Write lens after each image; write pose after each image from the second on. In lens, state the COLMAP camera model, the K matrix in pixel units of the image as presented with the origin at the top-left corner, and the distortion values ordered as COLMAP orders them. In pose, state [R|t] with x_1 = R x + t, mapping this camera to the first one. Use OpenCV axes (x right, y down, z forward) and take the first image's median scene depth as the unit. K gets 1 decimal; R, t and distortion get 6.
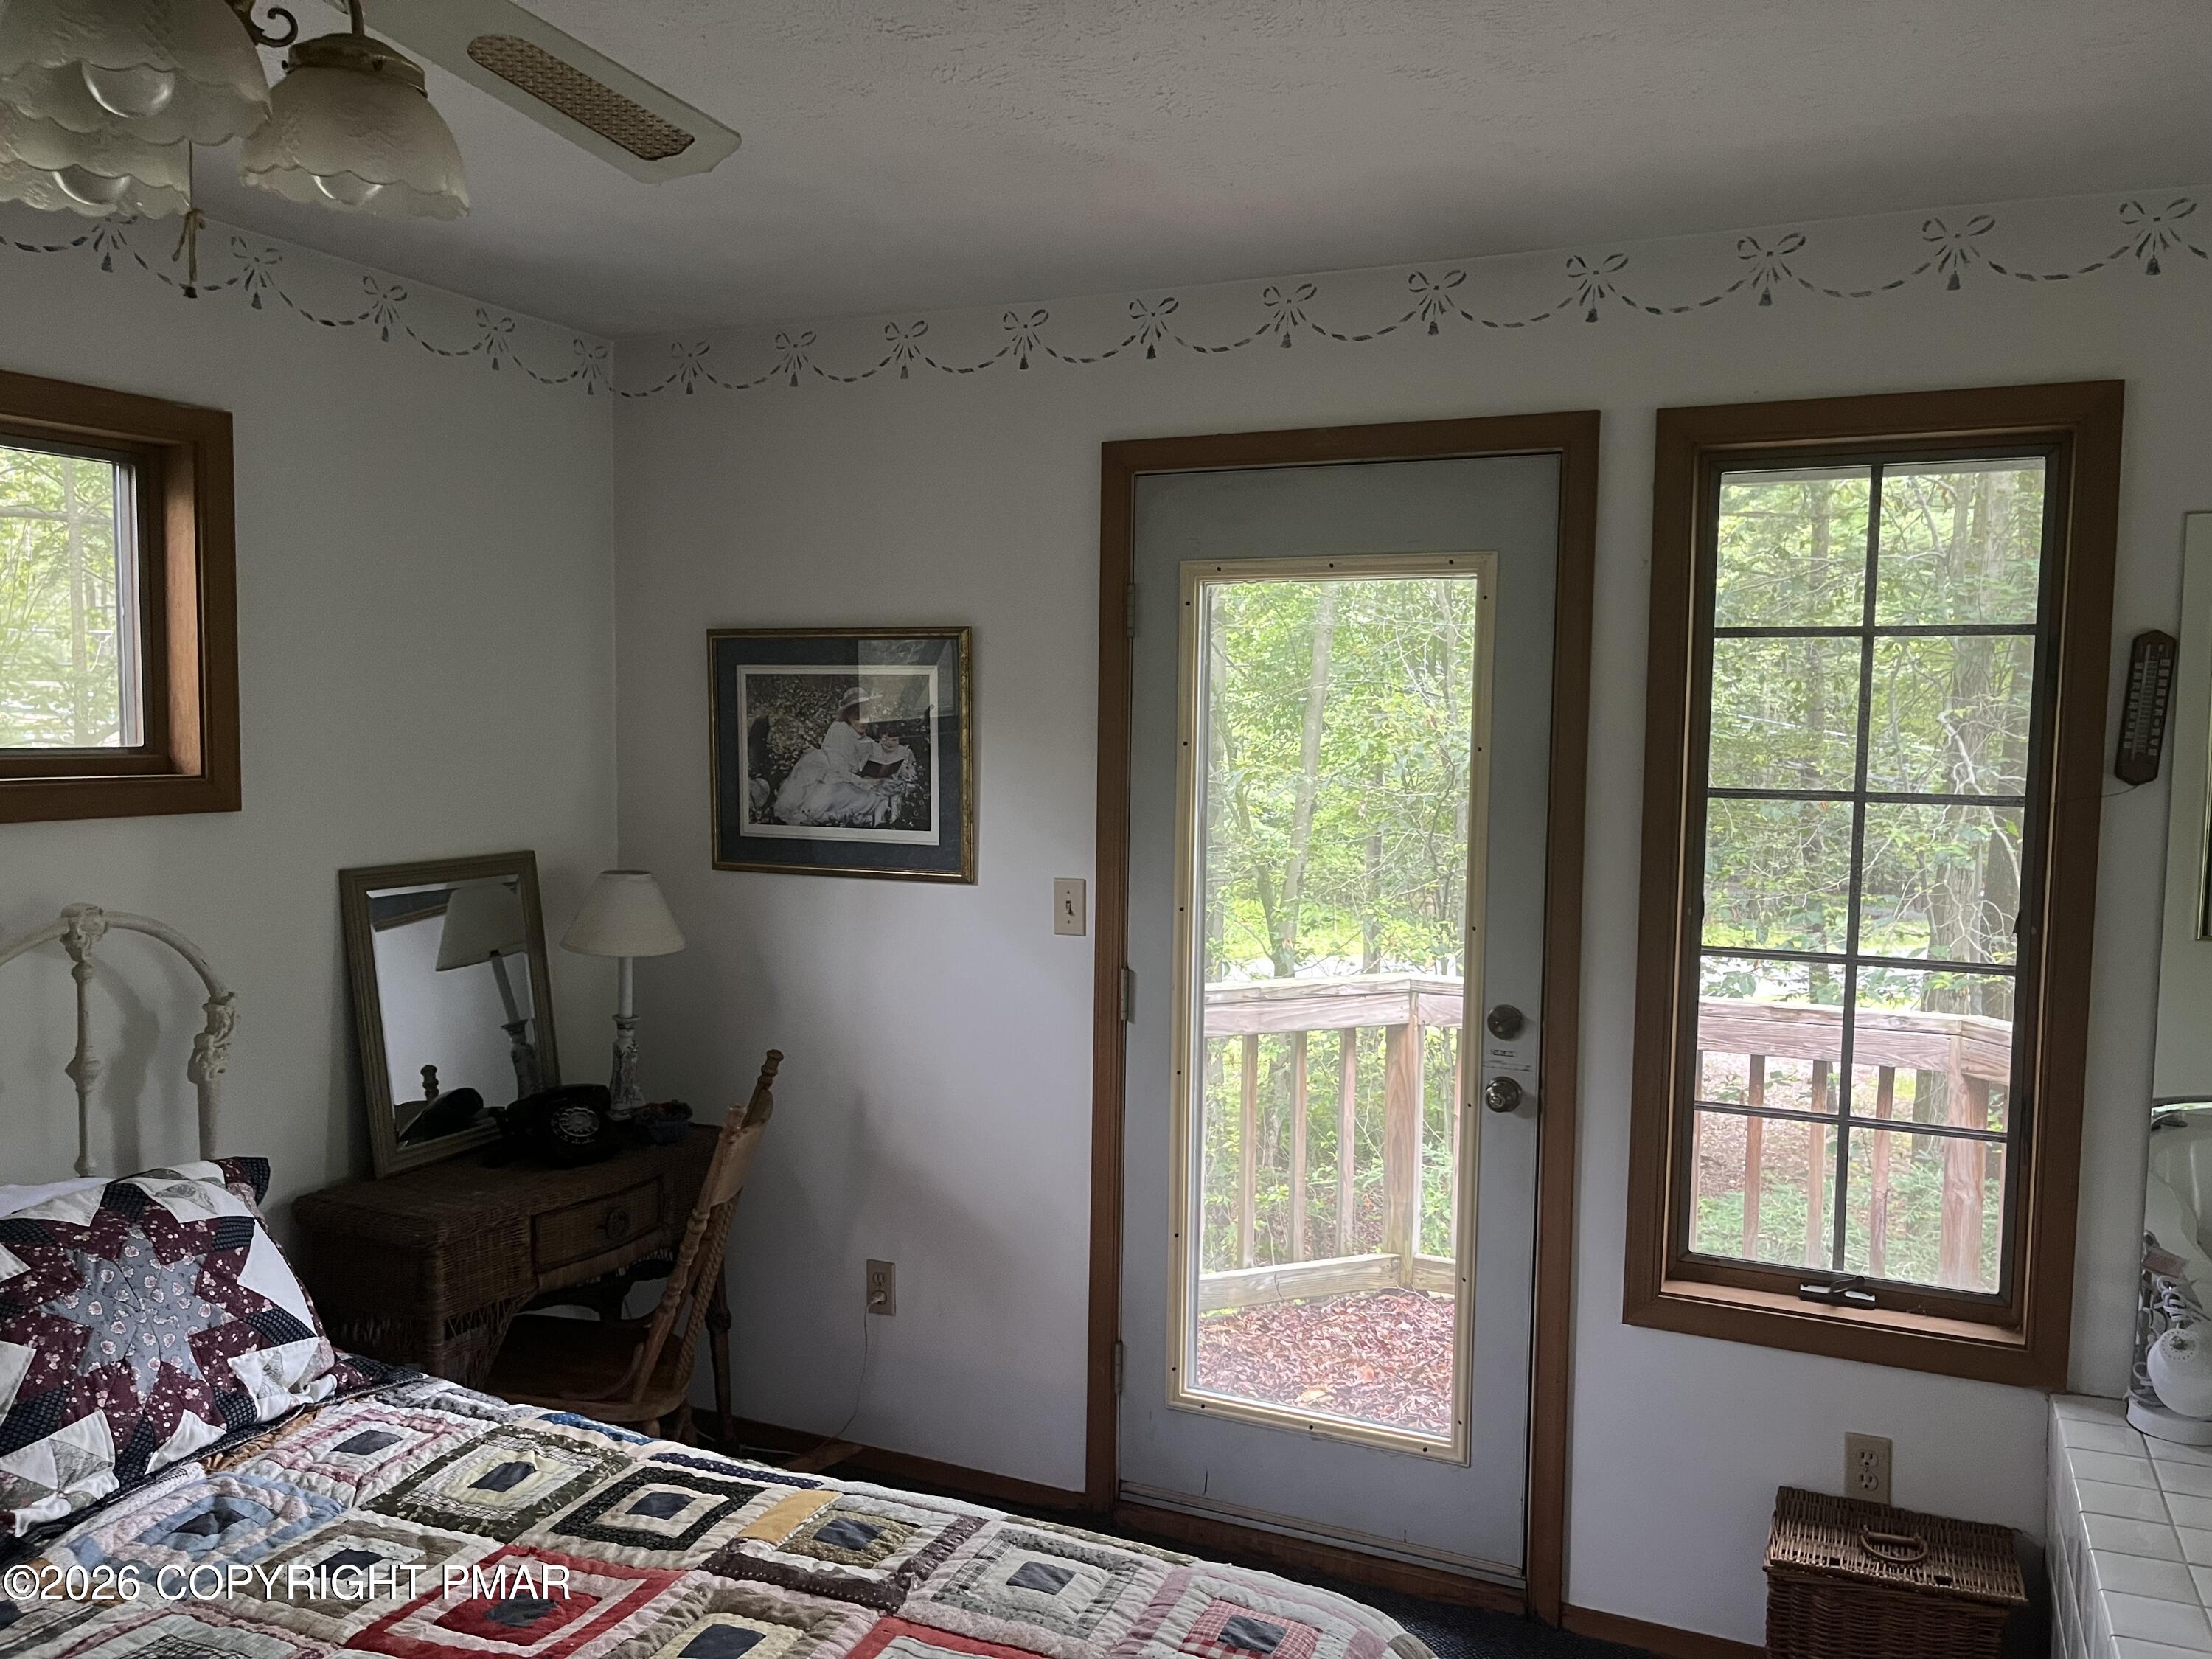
lens RADIAL K [[1731.9, 0, 1092.1], [0, 1731.9, 836.4], [0, 0, 1]] dist [0.130365, -0.181179]
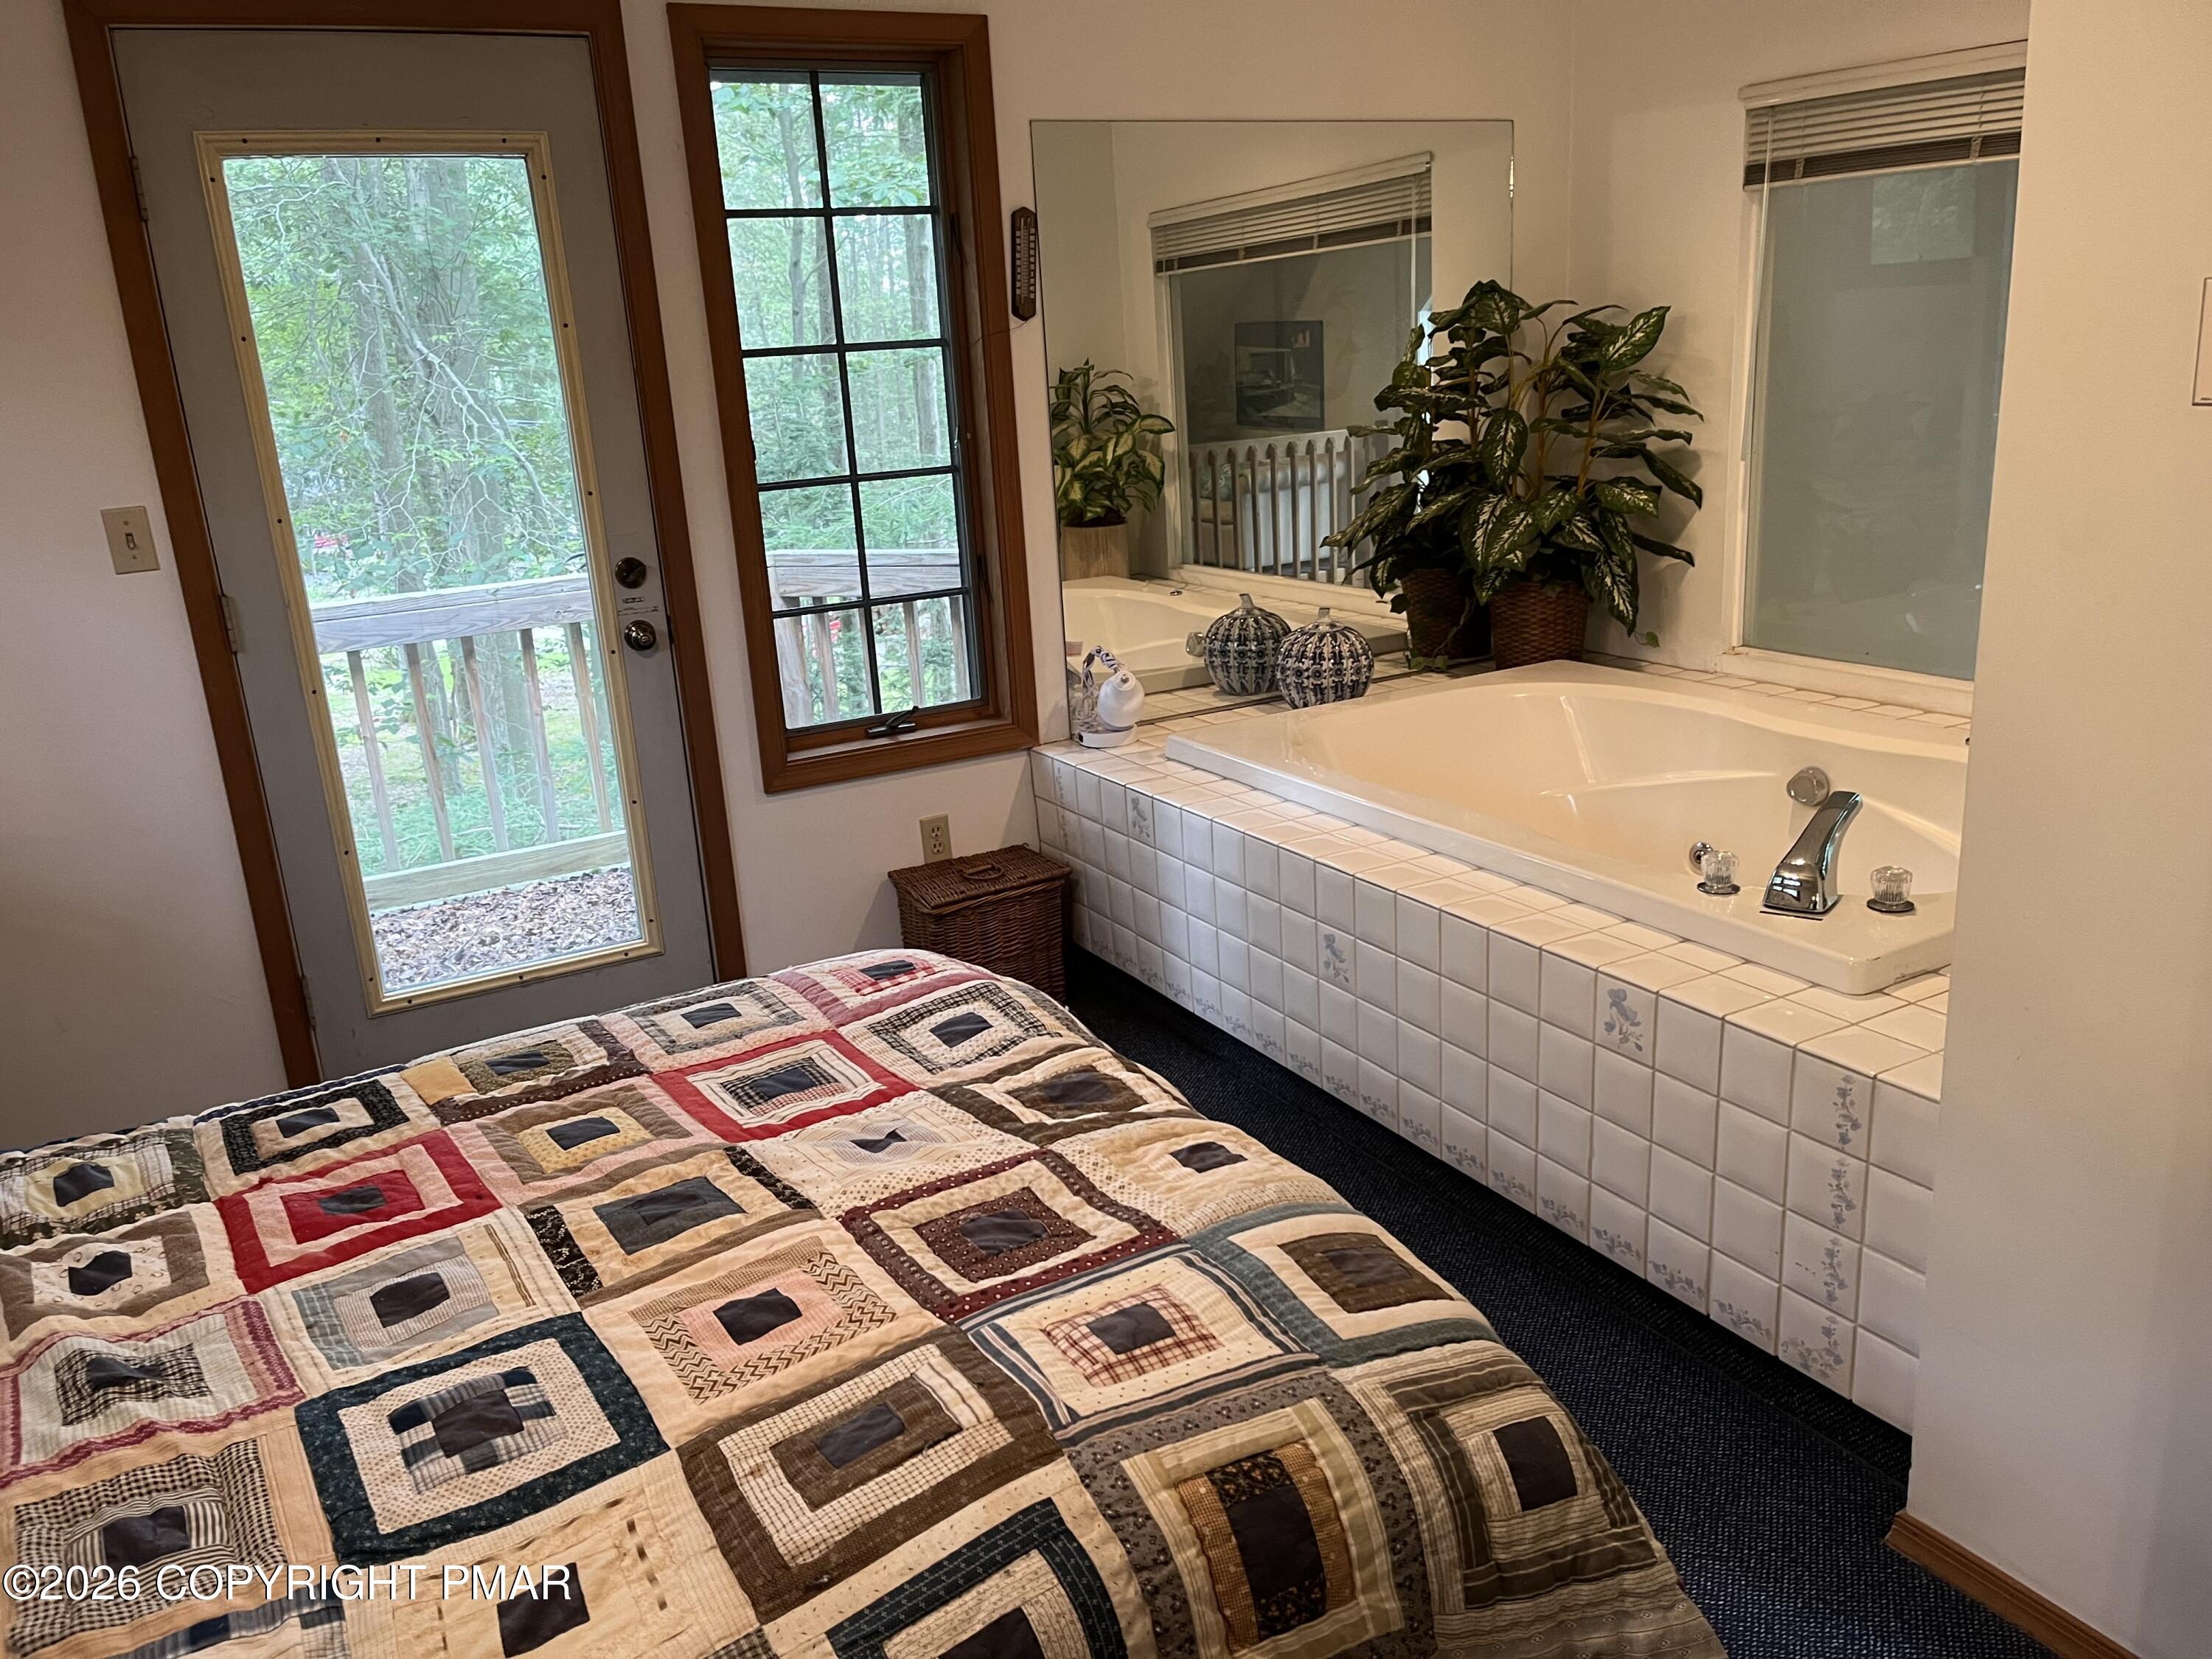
lens RADIAL K [[1731.9, 0, 1092.1], [0, 1731.9, 836.4], [0, 0, 1]] dist [0.130365, -0.181179]
pose [[0.602977, -0.267525, 0.751565, -0.565784], [0.125705, 0.962188, 0.241645, 0.037812], [-0.787793, -0.051231, 0.613806, 0.056103]]
